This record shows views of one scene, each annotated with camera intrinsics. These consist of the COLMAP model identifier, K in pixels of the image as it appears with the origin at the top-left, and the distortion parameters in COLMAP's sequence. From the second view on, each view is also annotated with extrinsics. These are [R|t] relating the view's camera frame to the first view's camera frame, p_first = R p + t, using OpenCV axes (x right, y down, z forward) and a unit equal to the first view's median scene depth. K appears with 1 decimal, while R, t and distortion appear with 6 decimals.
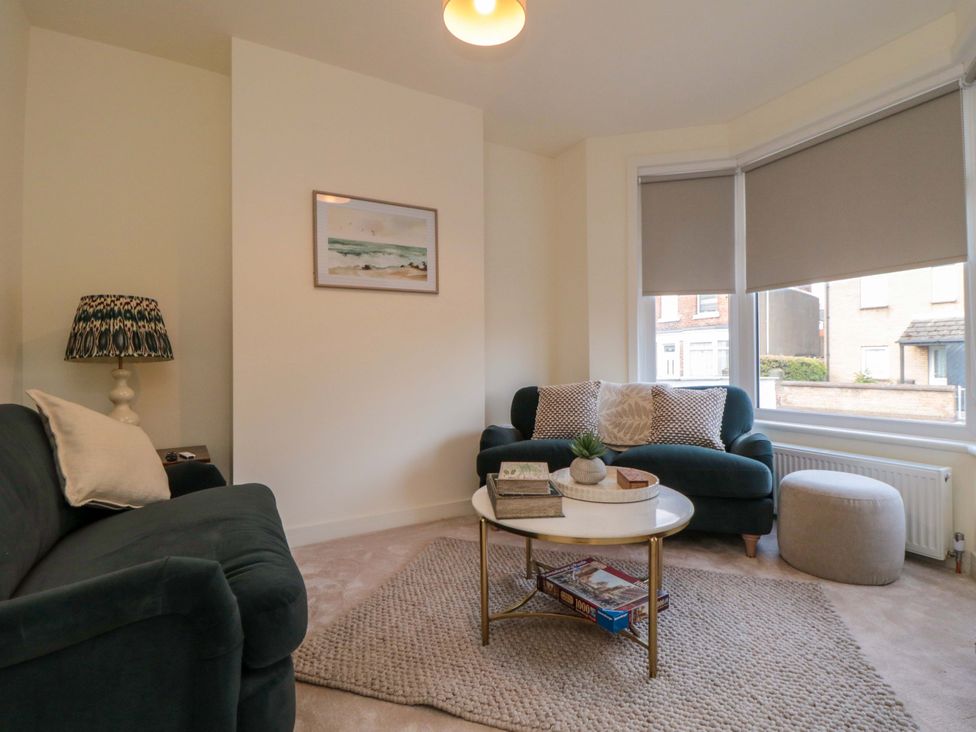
lens RADIAL K [[507.4, 0, 506.2], [0, 507.4, 362.0], [0, 0, 1]] dist [0.003658, -0.013258]
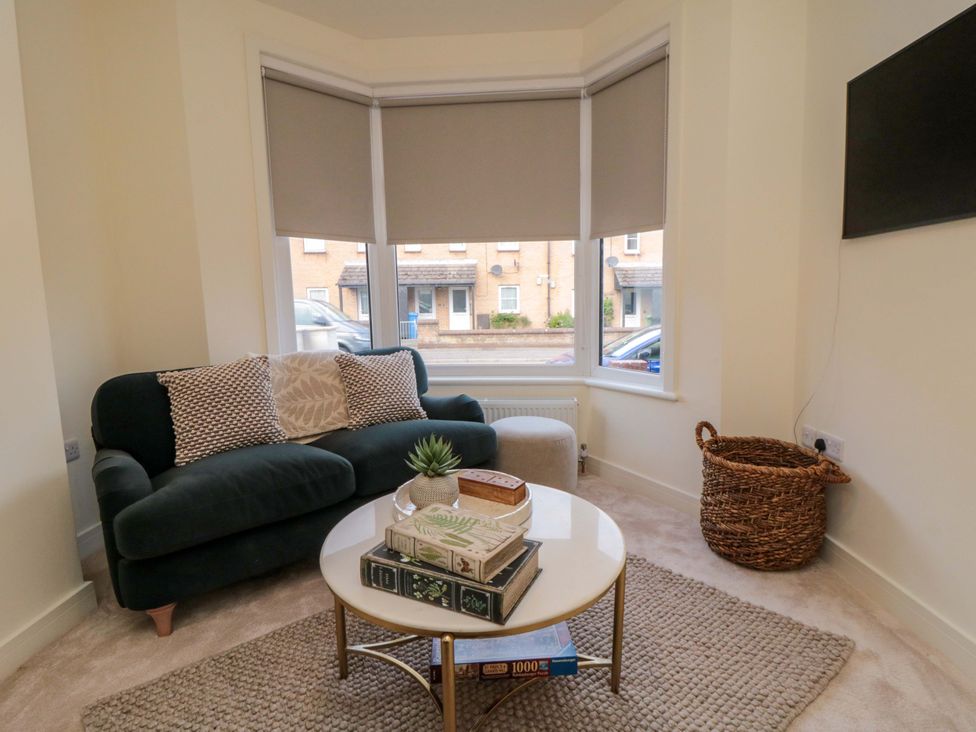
lens RADIAL K [[507.4, 0, 506.2], [0, 507.4, 362.0], [0, 0, 1]] dist [0.003658, -0.013258]
pose [[0.514754, -0.113524, 0.849788, -0.263233], [0.009612, 0.991896, 0.126686, -0.042464], [-0.857284, -0.057044, 0.511674, 0.371654]]
